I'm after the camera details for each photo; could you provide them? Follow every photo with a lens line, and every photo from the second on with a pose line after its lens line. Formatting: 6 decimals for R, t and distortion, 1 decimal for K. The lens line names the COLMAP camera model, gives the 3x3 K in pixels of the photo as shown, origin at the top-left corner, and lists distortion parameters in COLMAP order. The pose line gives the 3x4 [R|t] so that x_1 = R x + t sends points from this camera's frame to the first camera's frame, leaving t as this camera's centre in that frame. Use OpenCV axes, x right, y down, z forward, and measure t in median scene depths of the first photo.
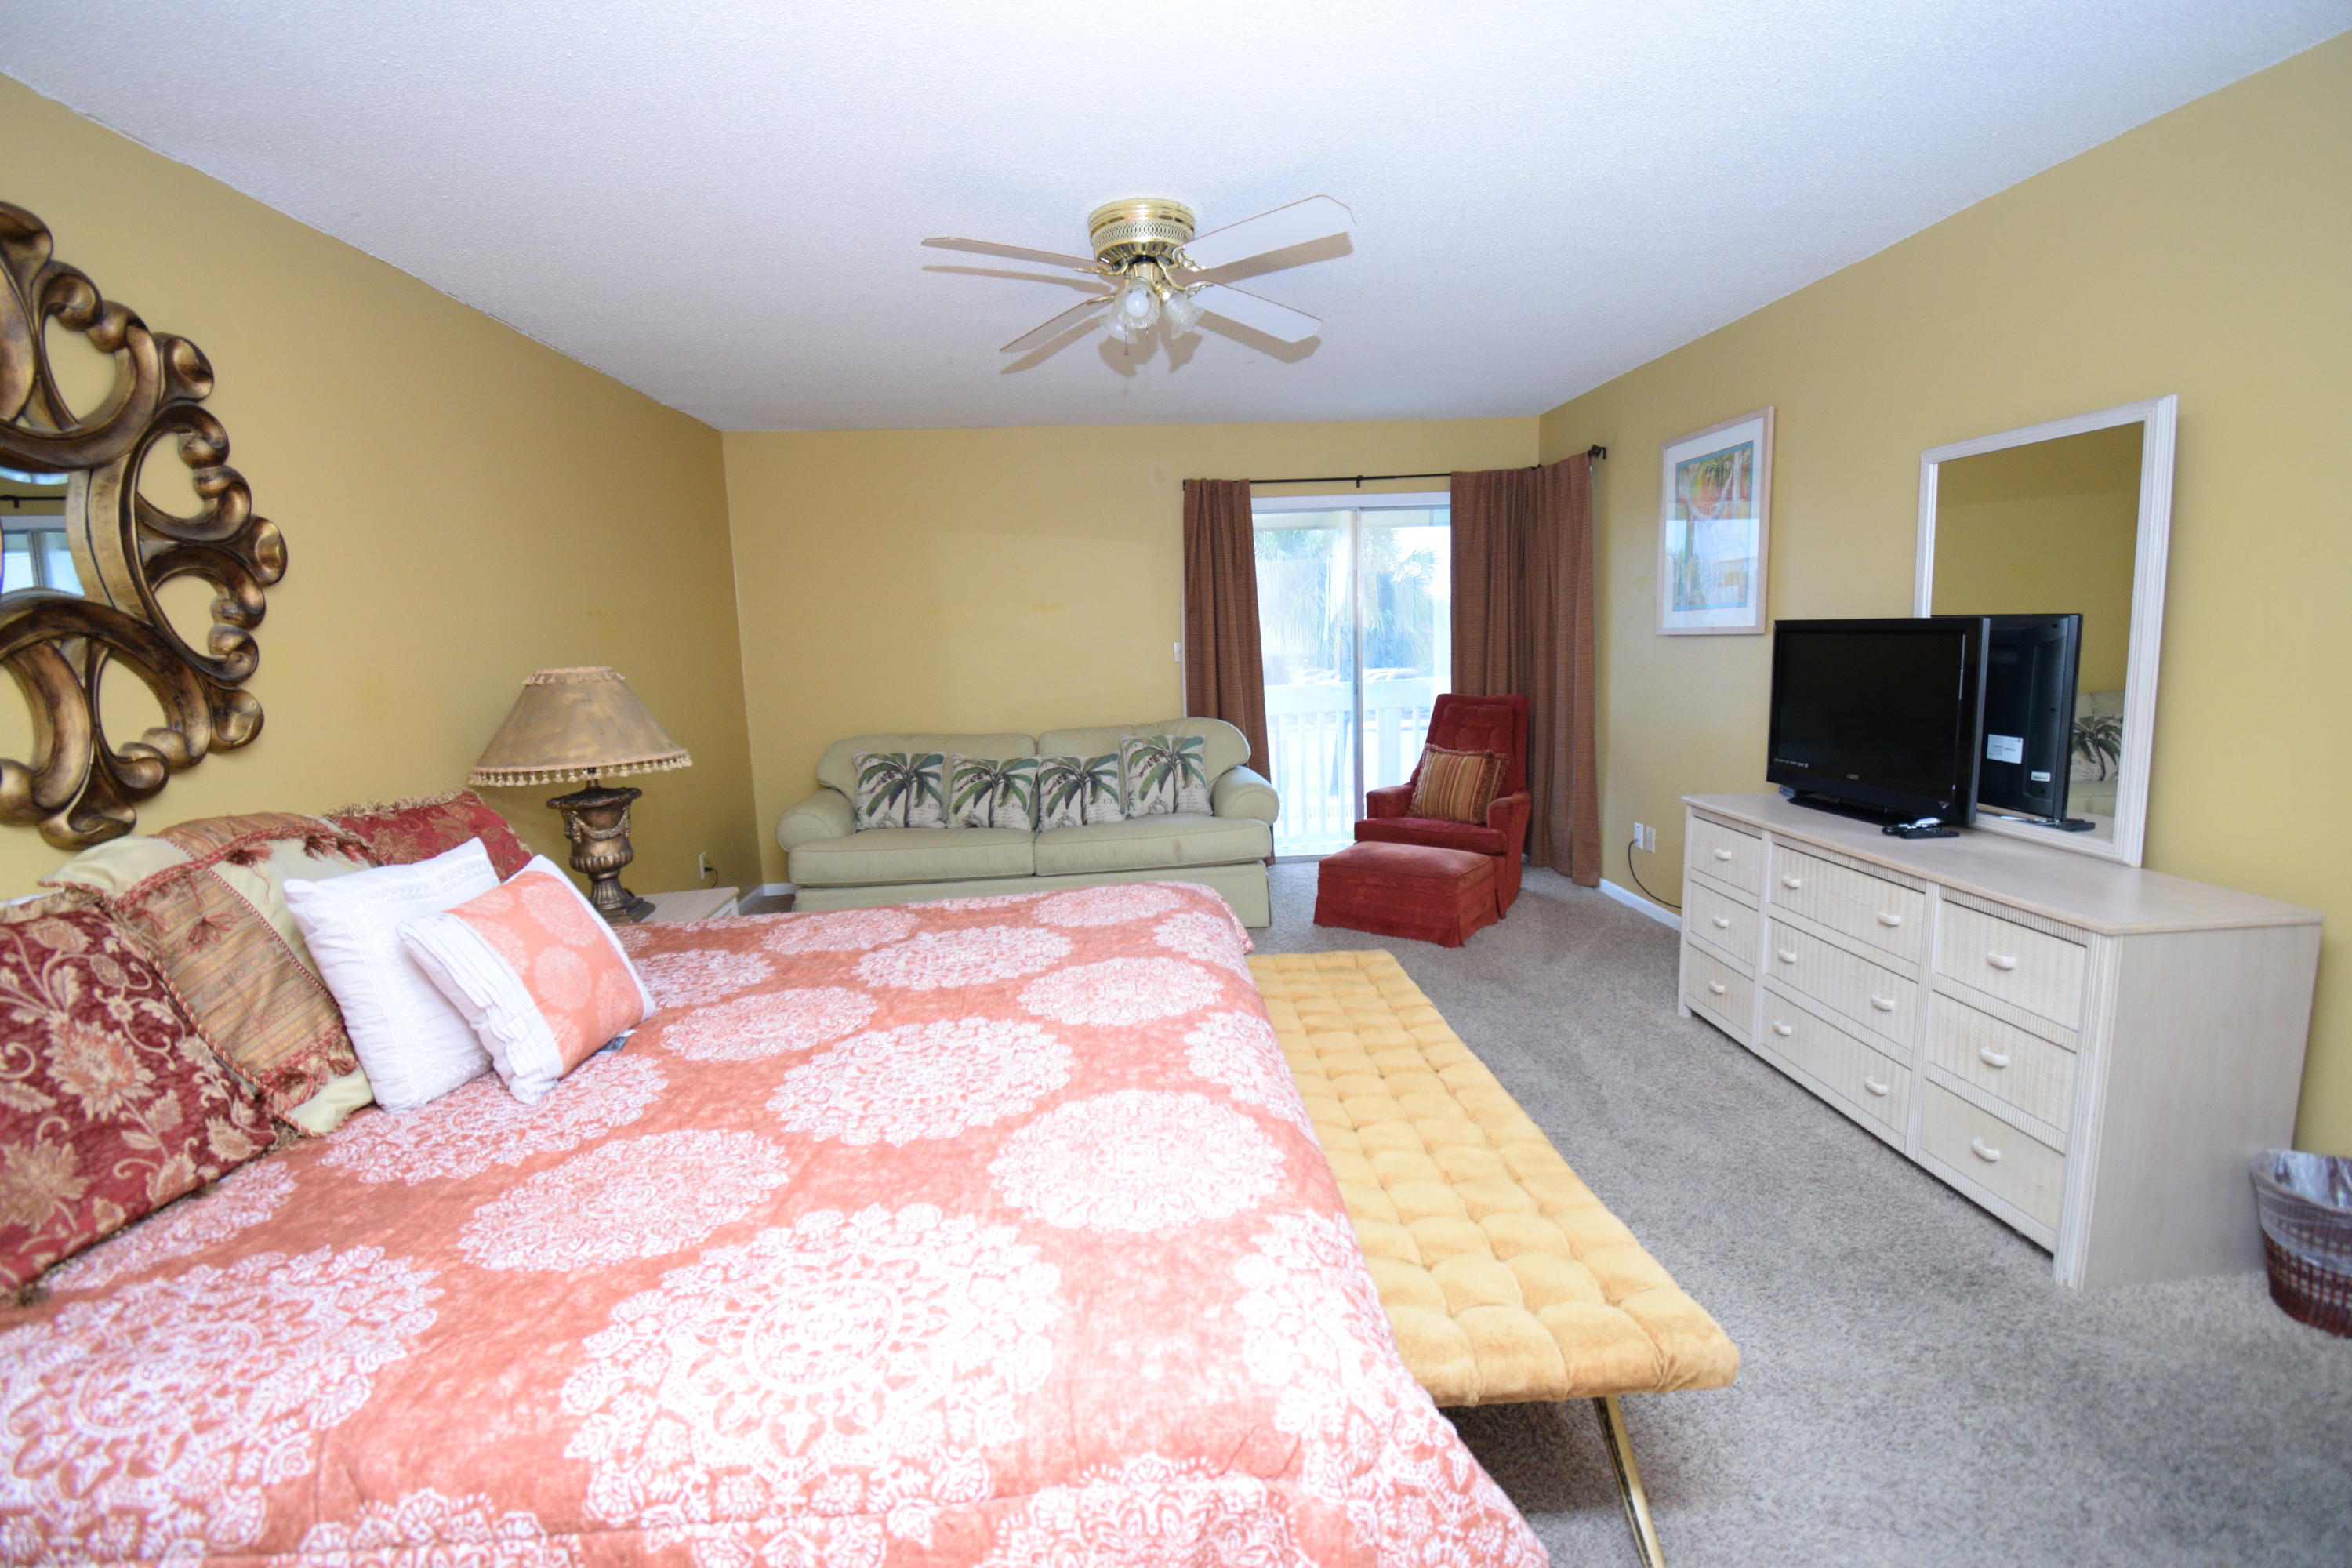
lens RADIAL K [[1033.1, 0, 1175.3], [0, 1033.1, 775.7], [0, 0, 1]] dist [0.019239, -0.026309]
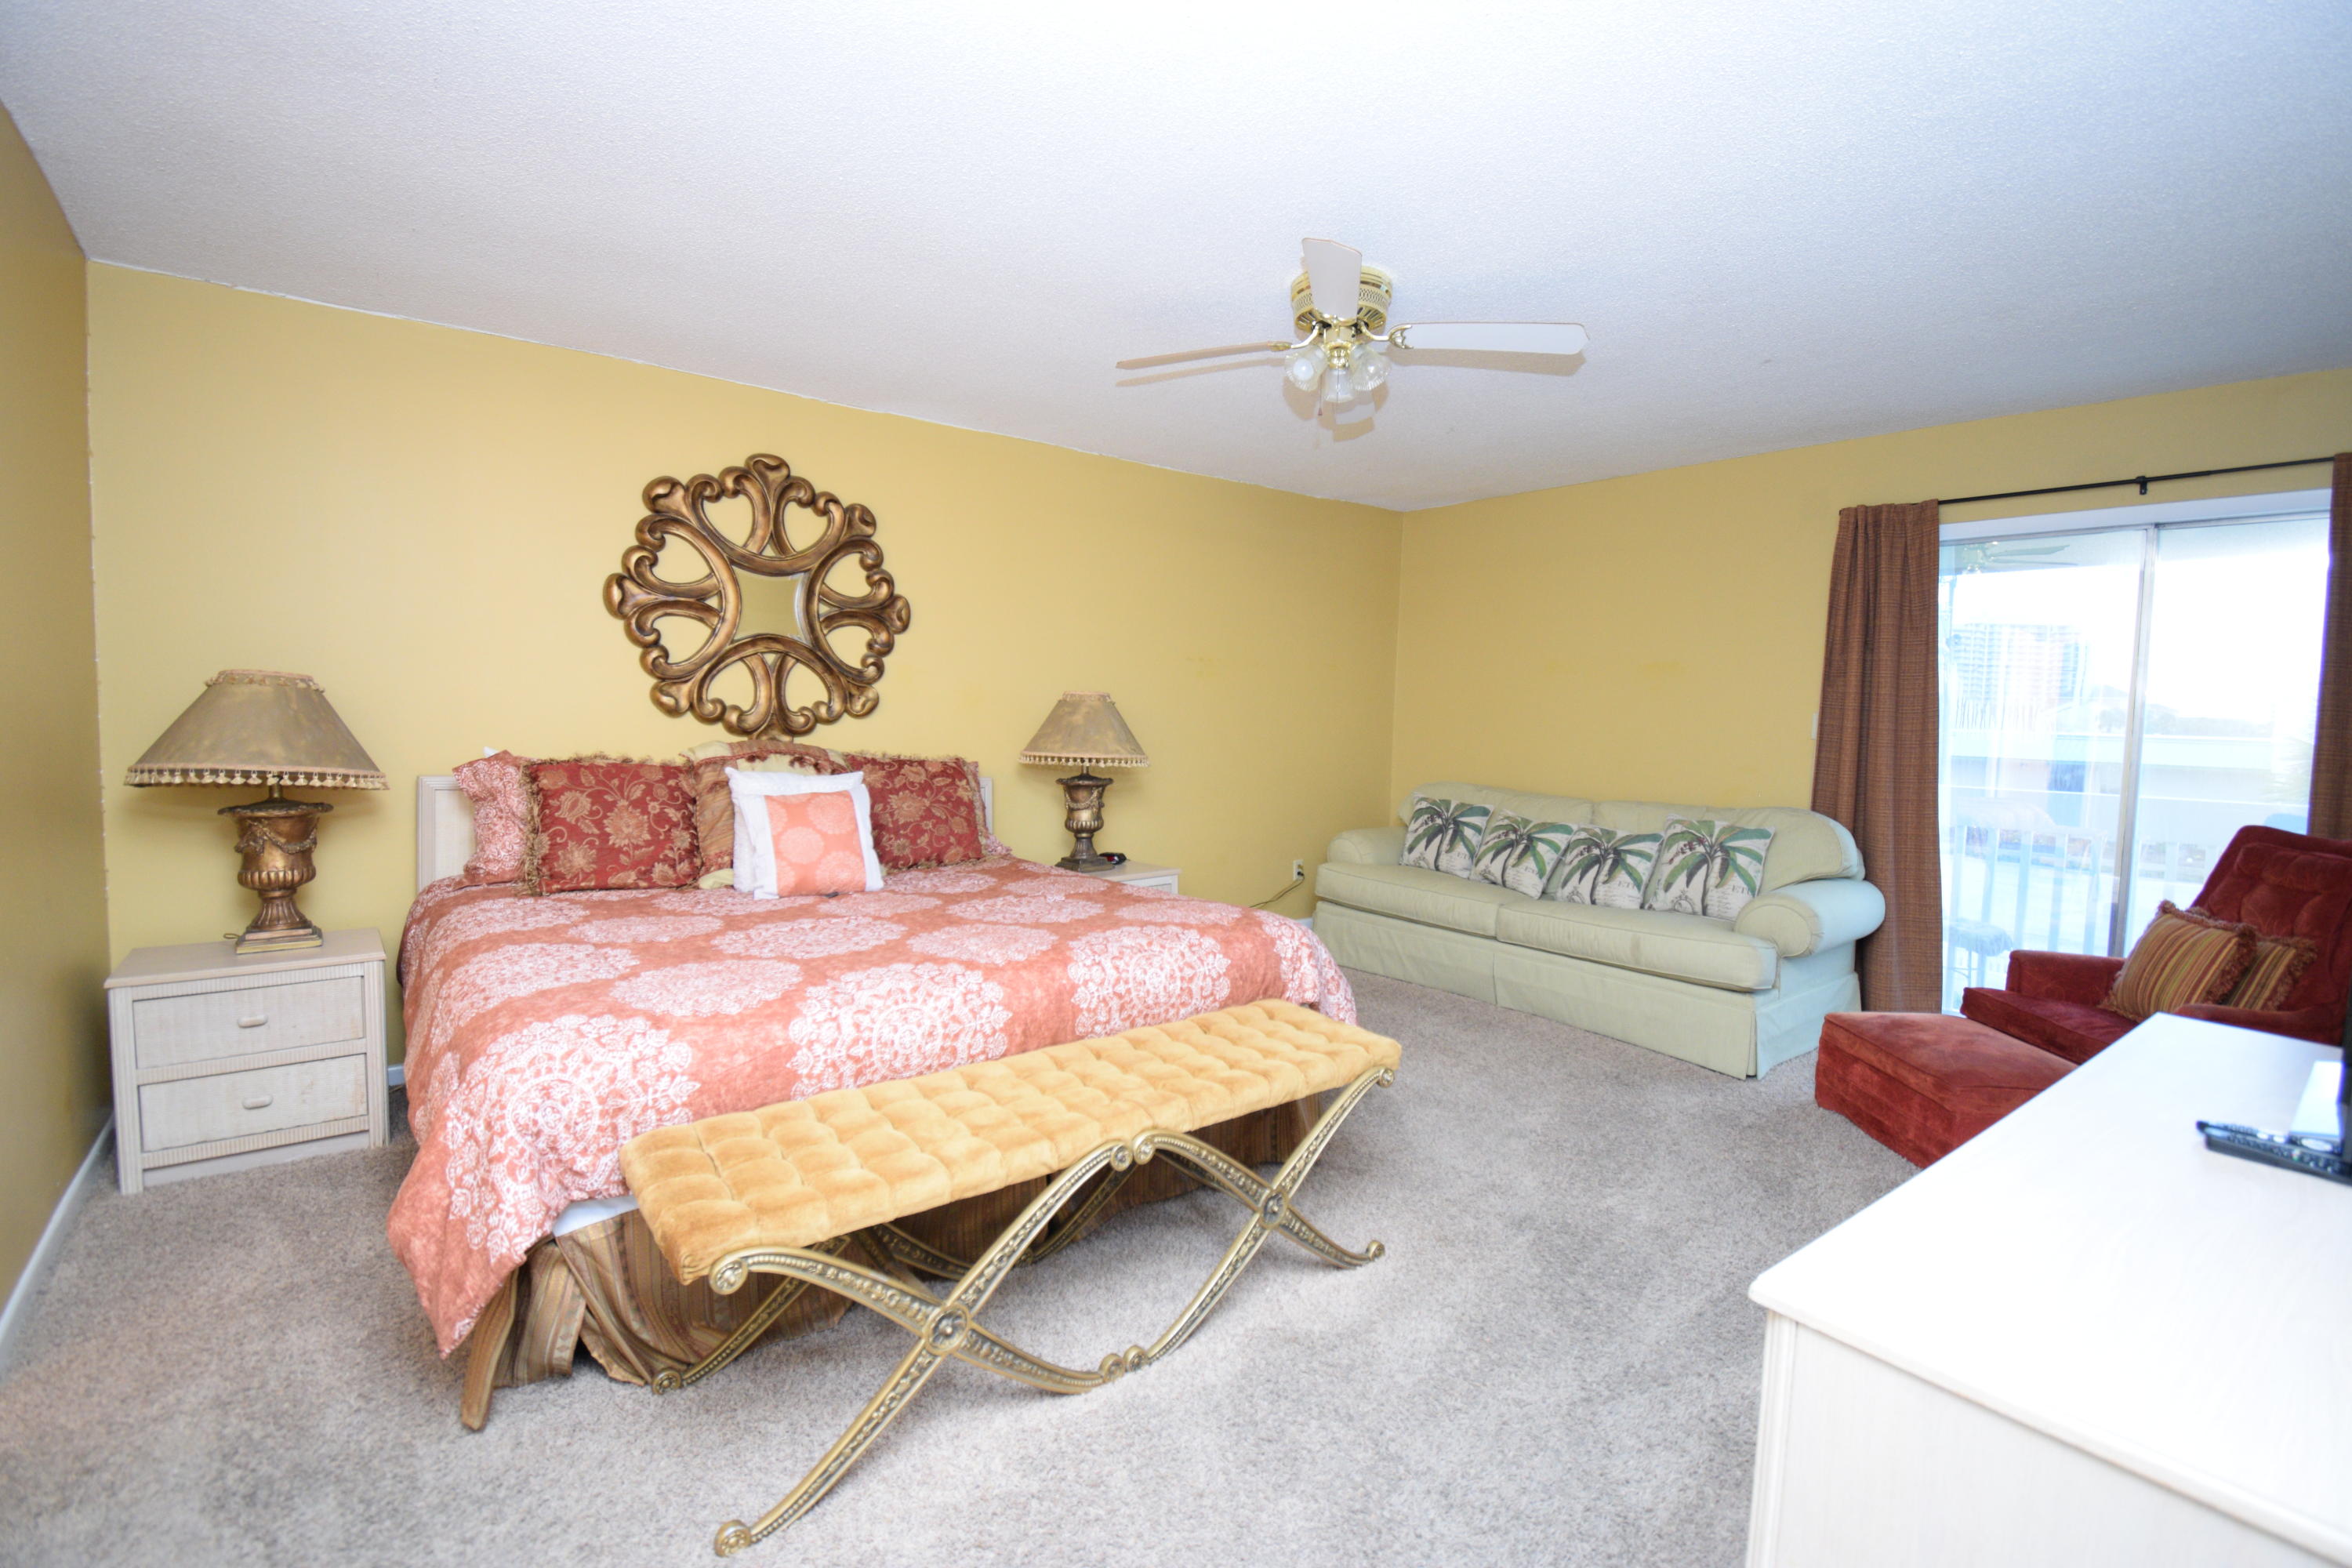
lens RADIAL K [[1033.1, 0, 1175.3], [0, 1033.1, 775.7], [0, 0, 1]] dist [0.019239, -0.026309]
pose [[0.552190, 0.106568, -0.826879, 0.447714], [-0.161140, 0.986738, 0.019561, -0.022319], [0.817998, 0.122441, 0.562039, 0.187343]]
